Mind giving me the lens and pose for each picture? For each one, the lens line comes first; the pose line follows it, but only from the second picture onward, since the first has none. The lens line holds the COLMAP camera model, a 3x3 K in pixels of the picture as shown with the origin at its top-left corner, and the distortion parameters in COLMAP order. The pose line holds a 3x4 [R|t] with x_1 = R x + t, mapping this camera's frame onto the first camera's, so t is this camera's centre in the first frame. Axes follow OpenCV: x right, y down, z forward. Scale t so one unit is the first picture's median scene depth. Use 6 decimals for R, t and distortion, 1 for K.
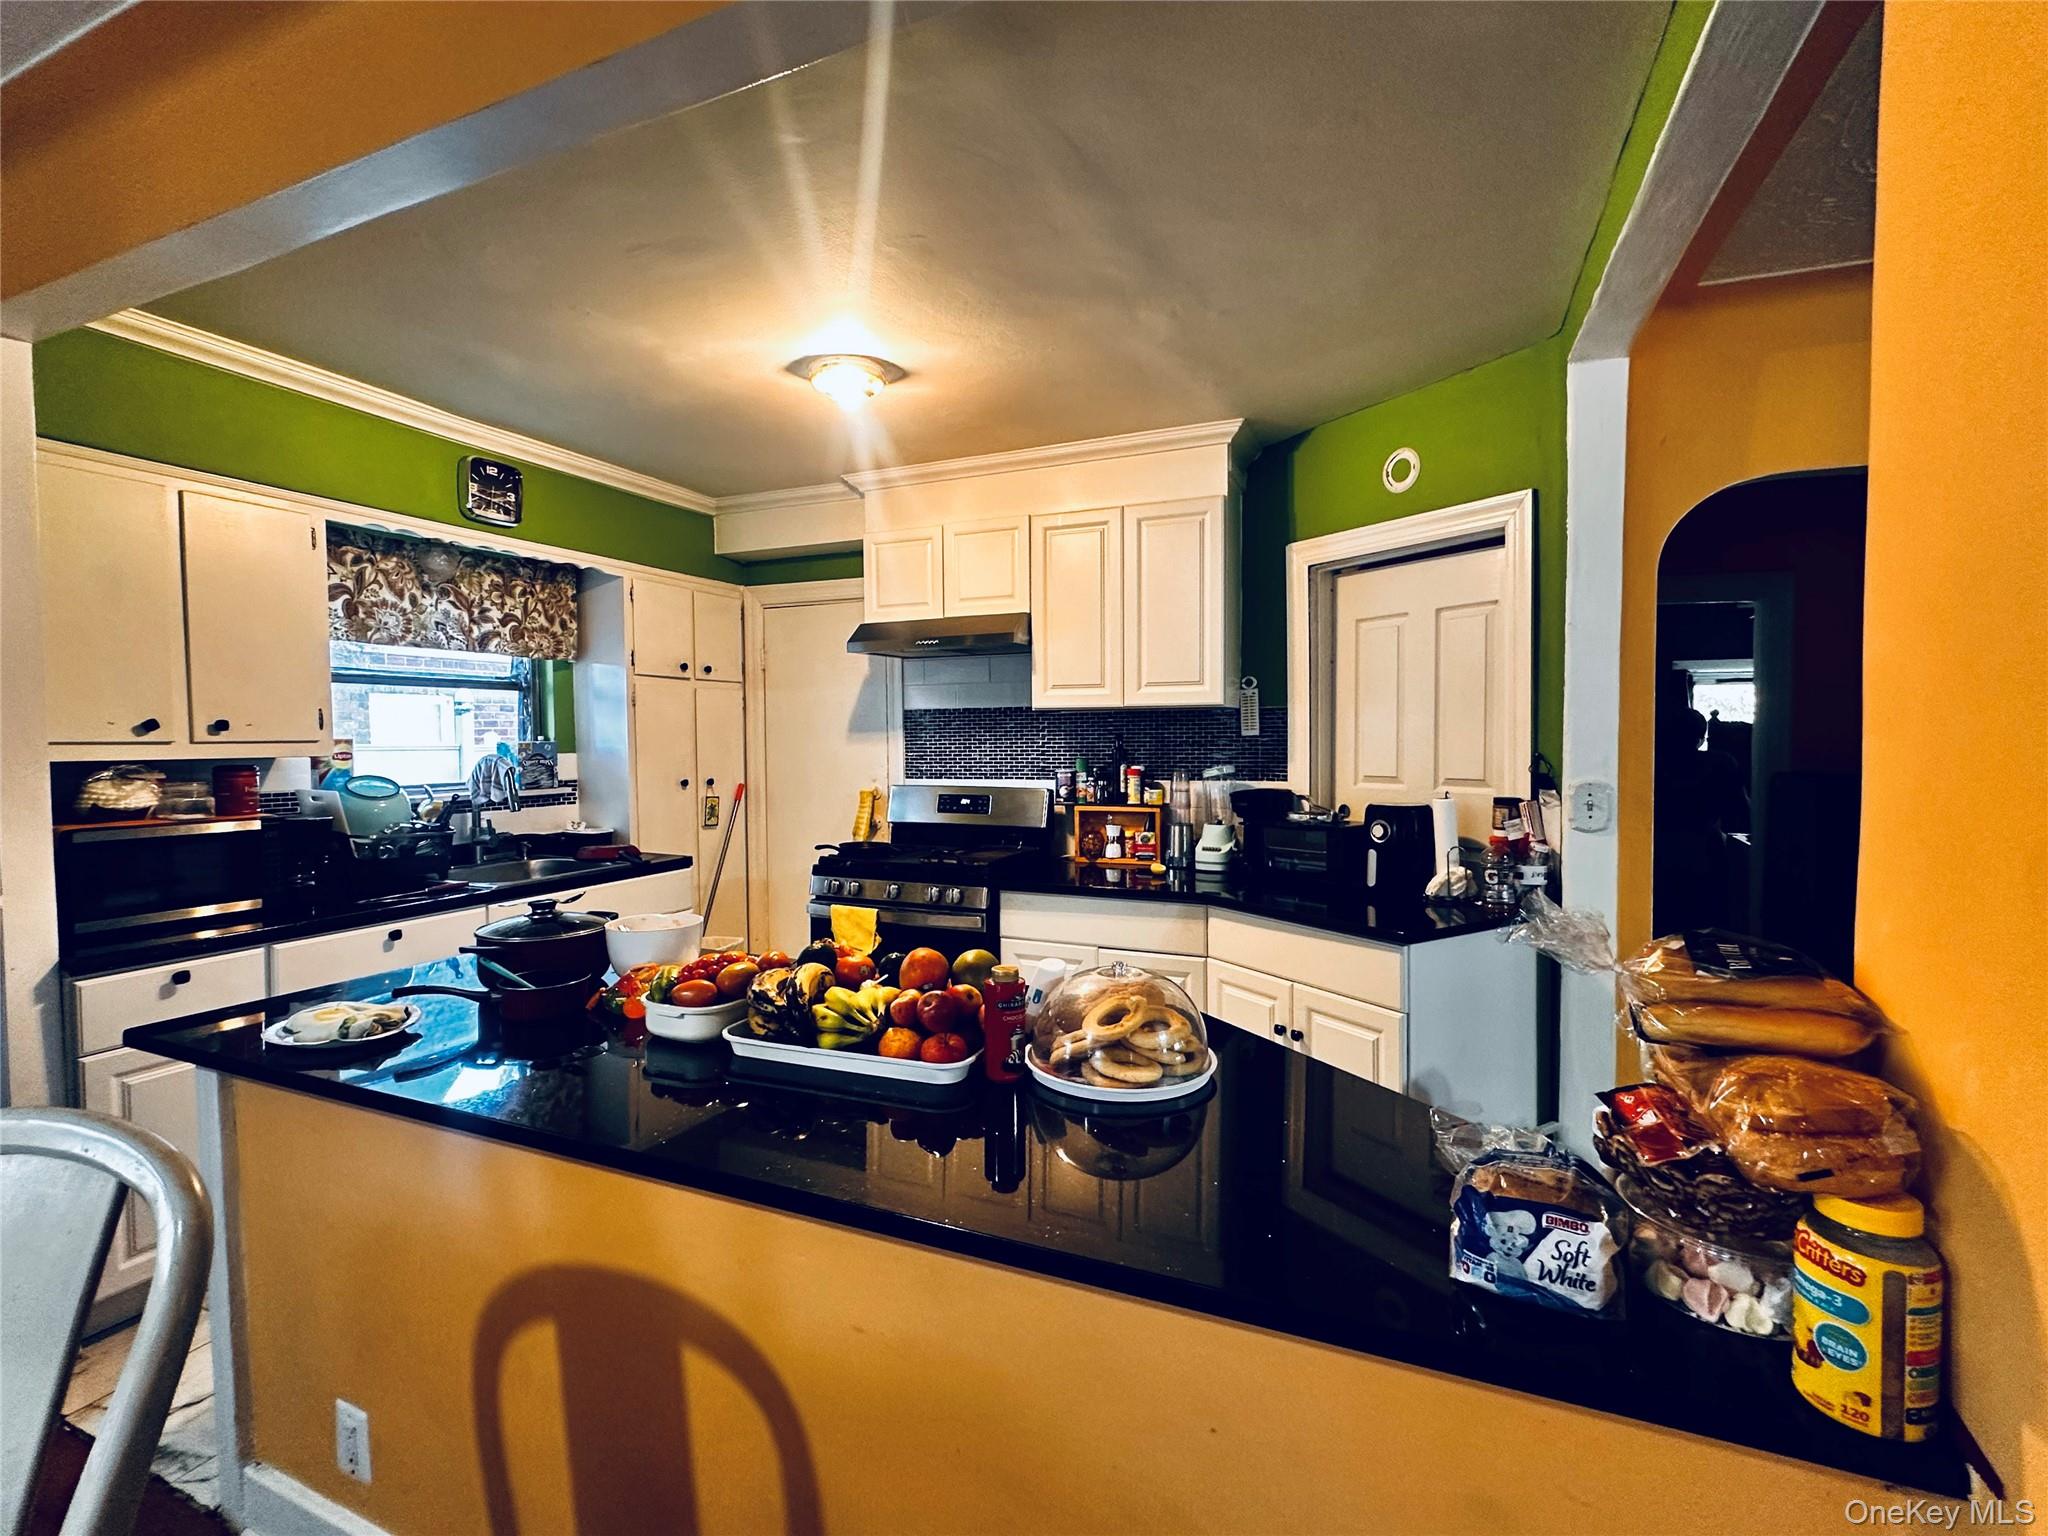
lens RADIAL K [[925.4, 0, 1026.6], [0, 925.4, 768.8], [0, 0, 1]] dist [-0.001914, 0.001531]
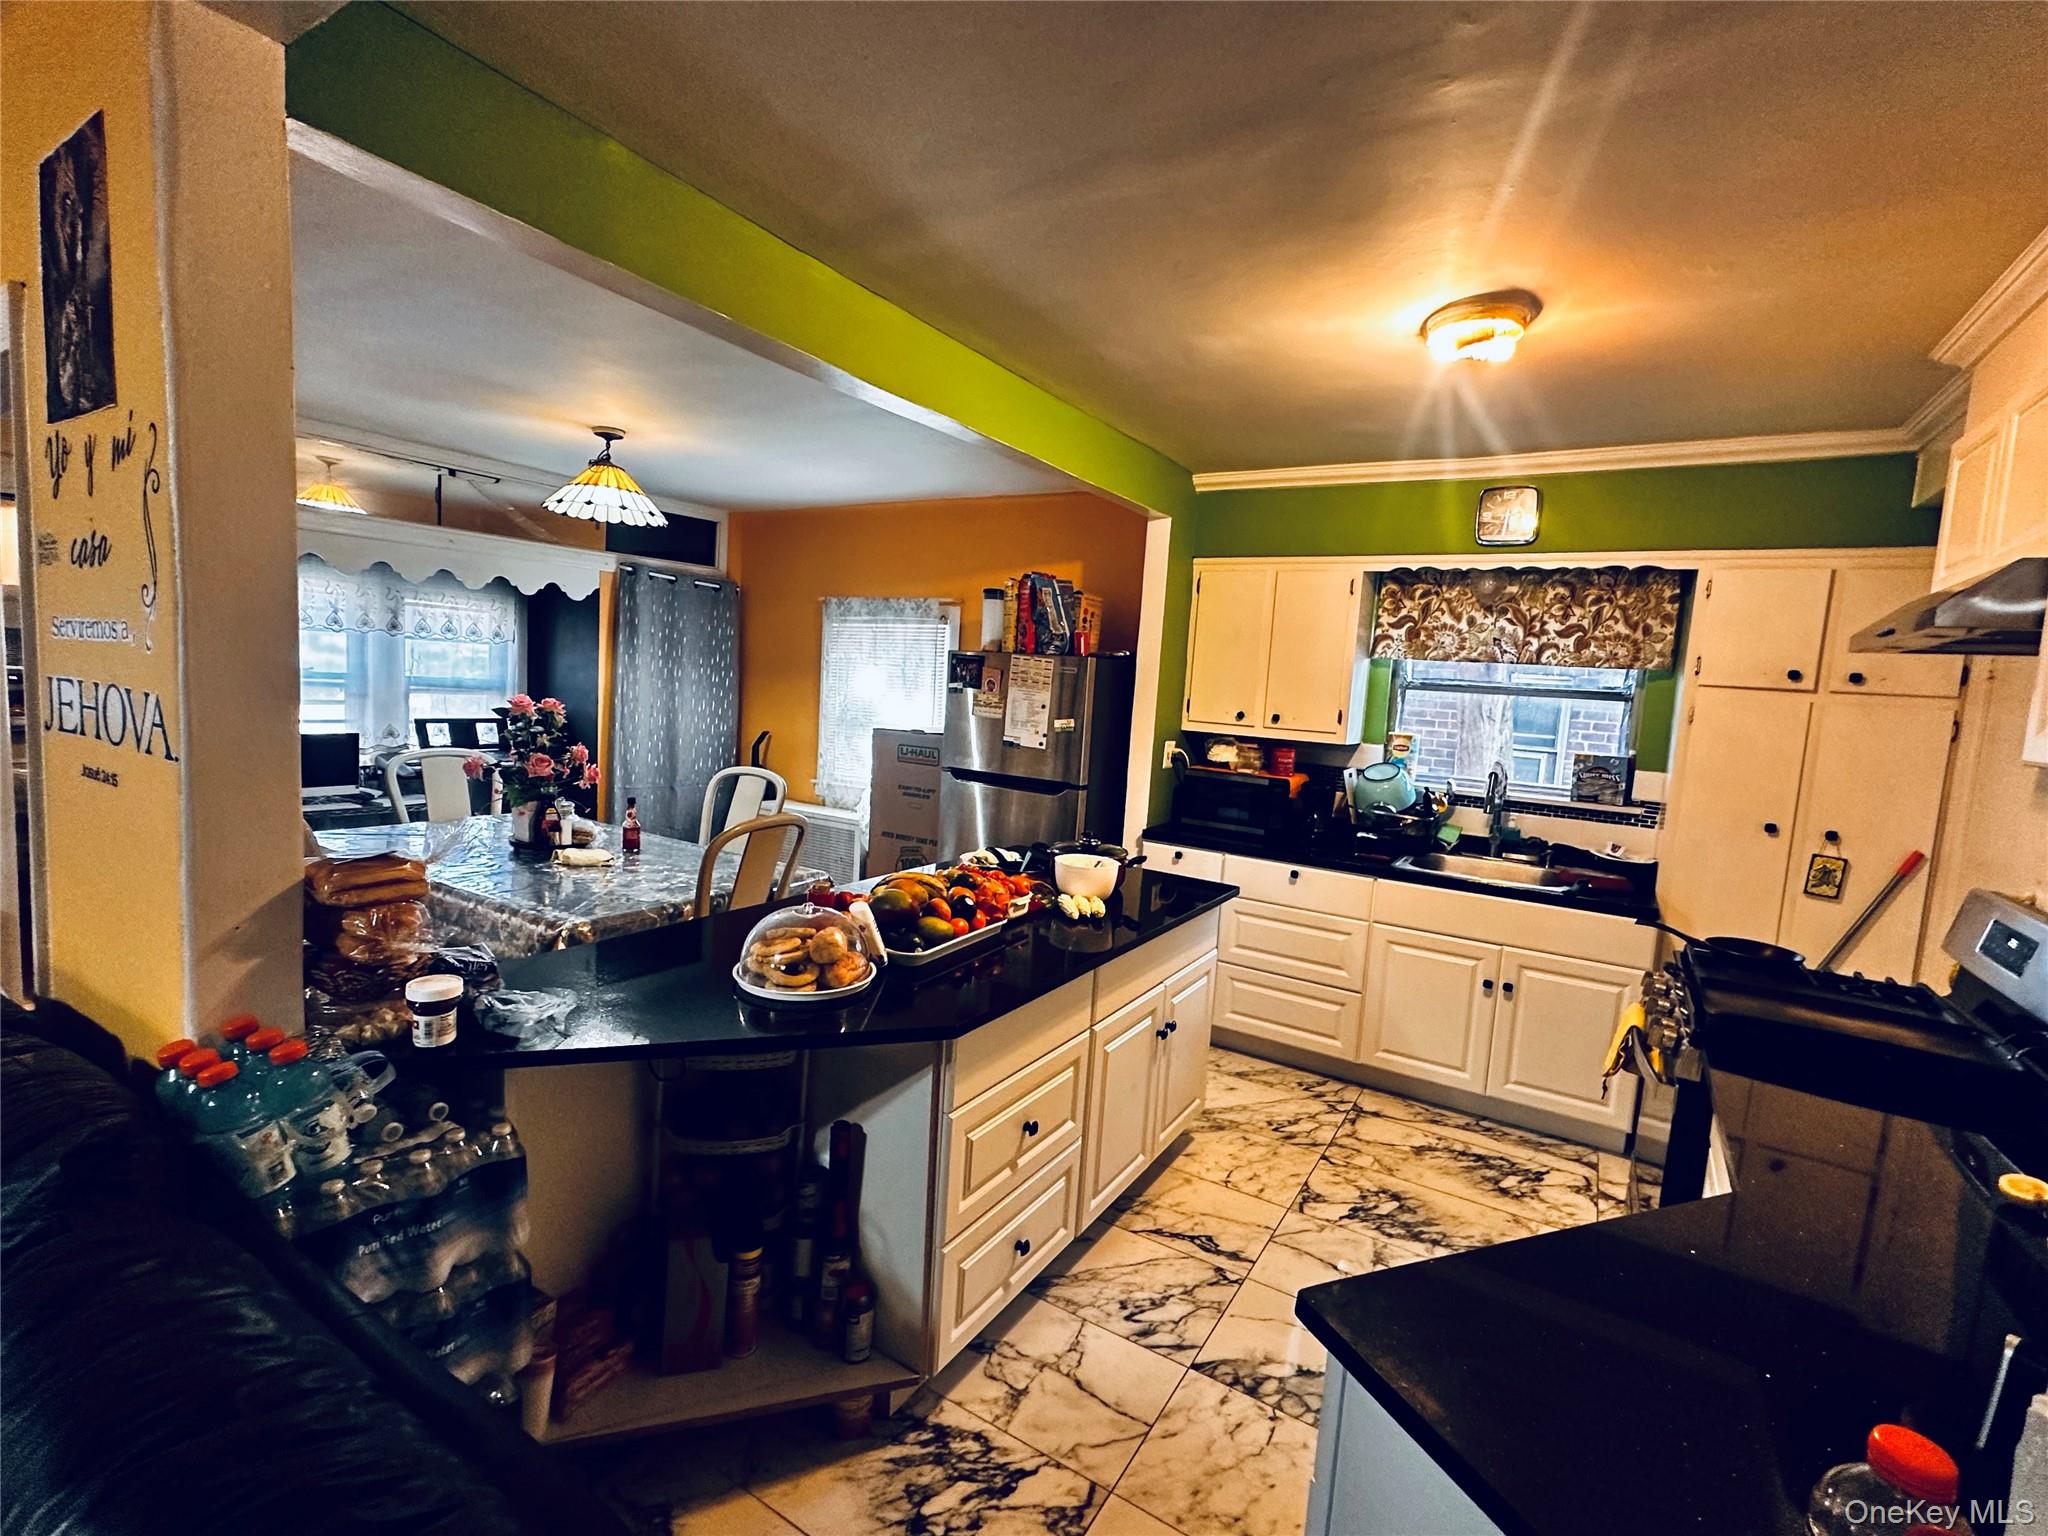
lens RADIAL K [[925.4, 0, 1031.2], [0, 925.4, 768.9], [0, 0, 1]] dist [-0.001914, 0.001531]
pose [[-0.145145, 0.095181, -0.984822, 0.564815], [-0.097043, 0.989193, 0.109906, -0.070328], [0.984640, 0.111522, -0.134340, 0.611650]]
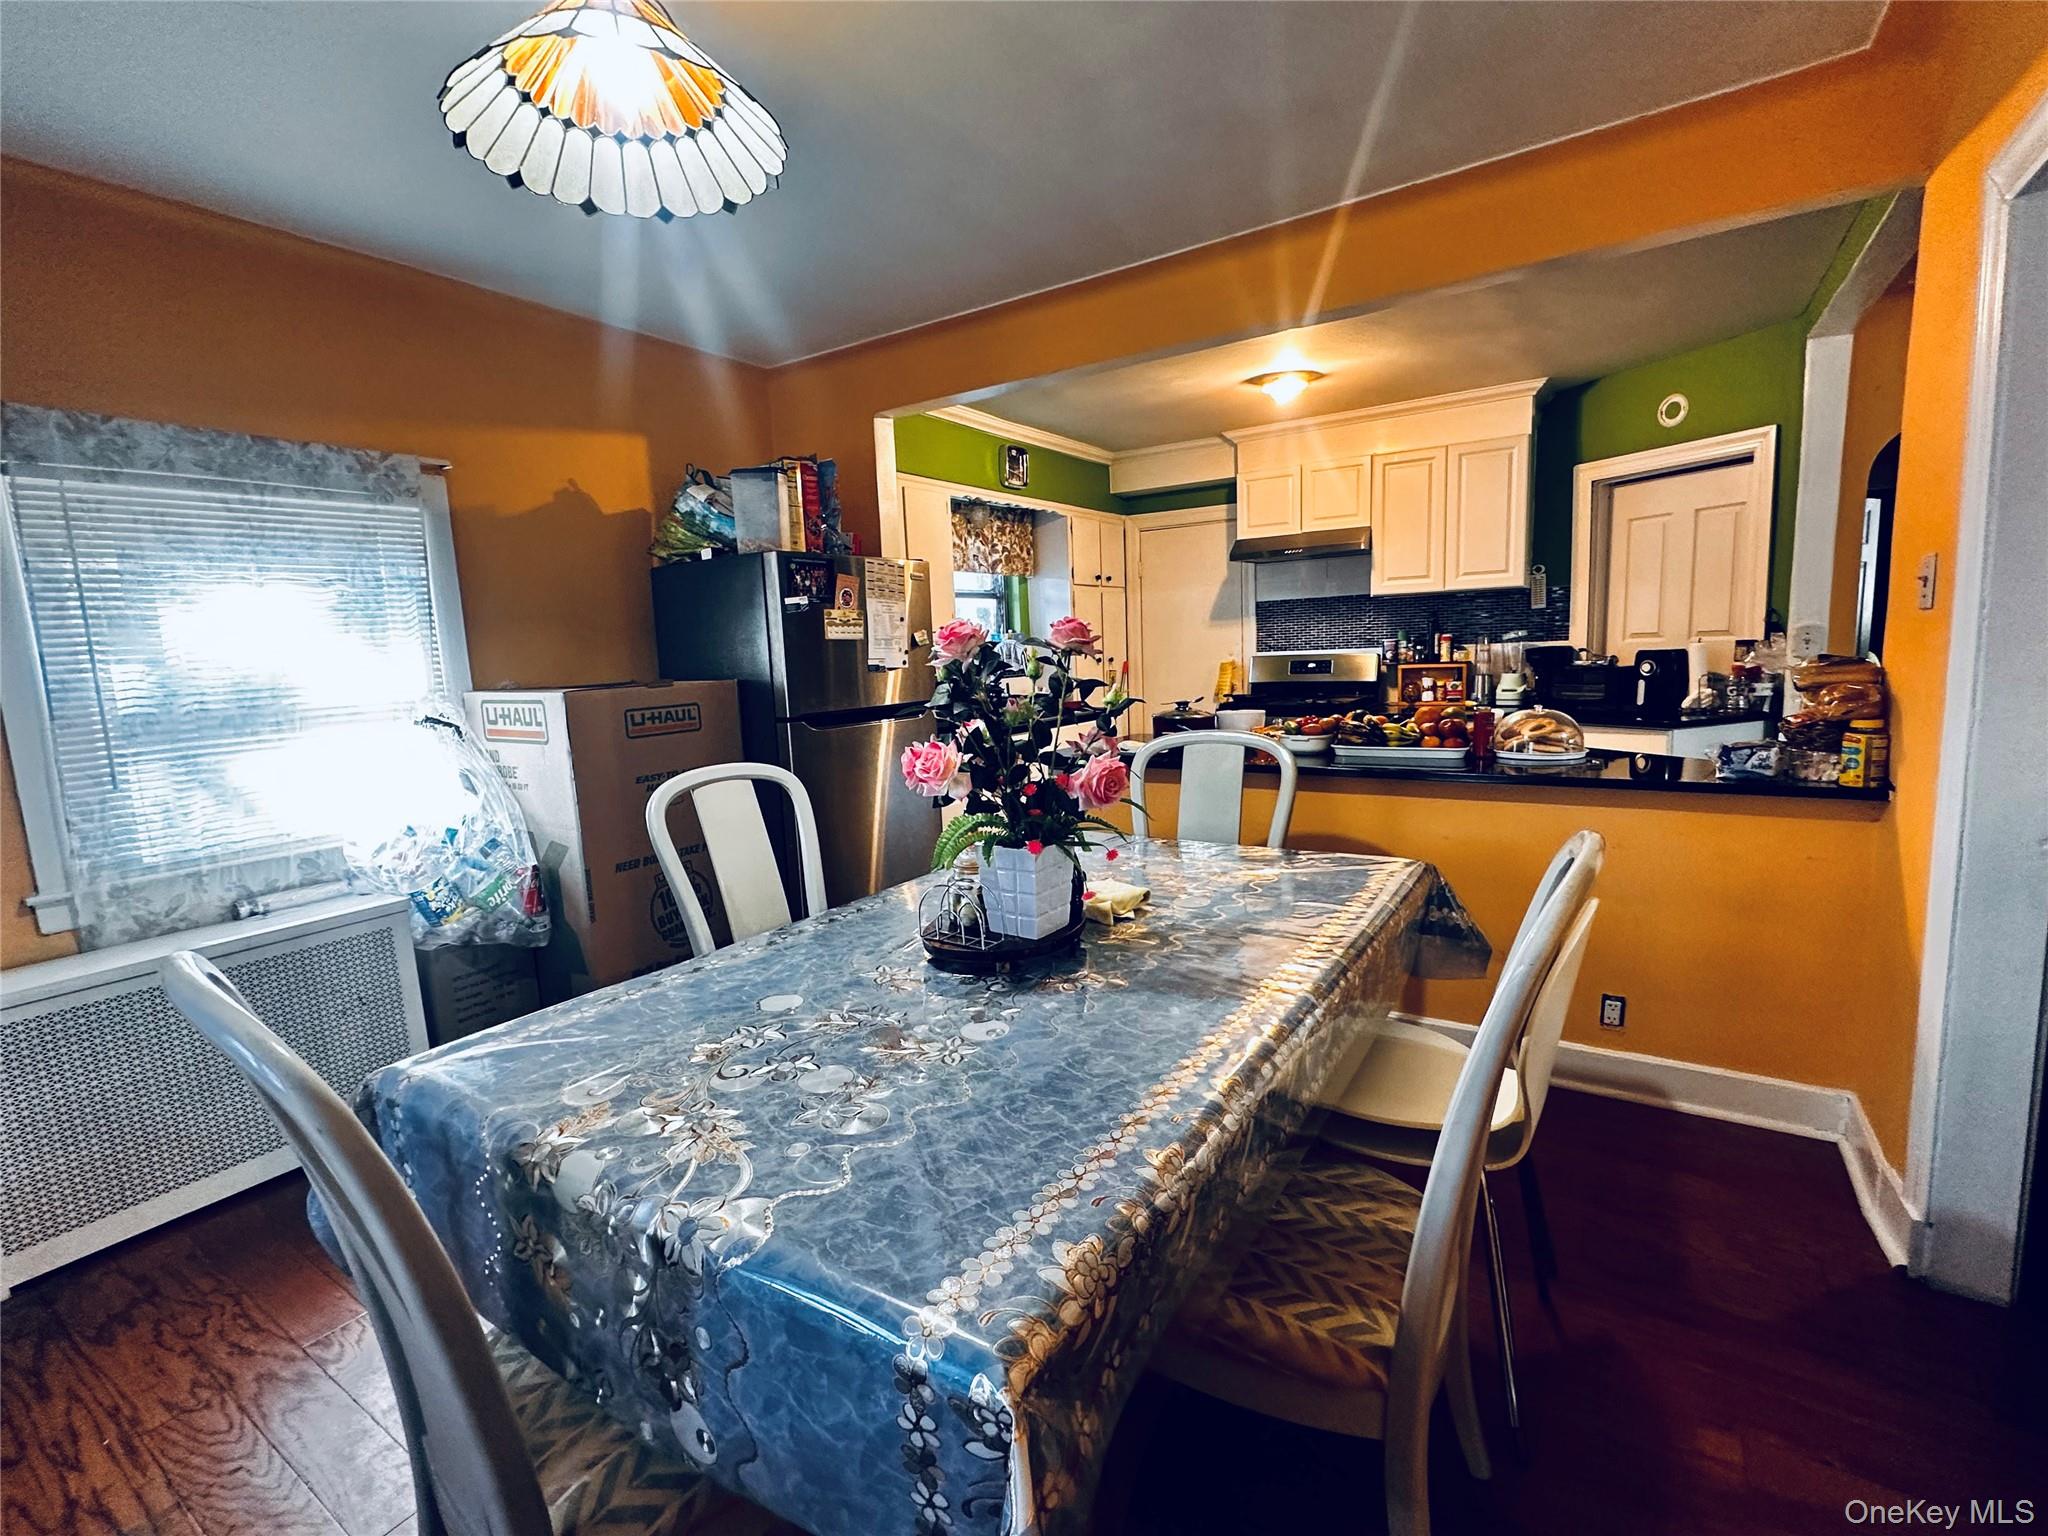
lens RADIAL K [[925.4, 0, 1027.5], [0, 925.4, 769.8], [0, 0, 1]] dist [-0.001914, 0.001531]
pose [[0.983807, -0.009362, -0.178988, -0.275372], [0.027809, 0.994515, 0.100831, 0.044955], [0.177062, -0.104175, 0.978671, -0.531963]]
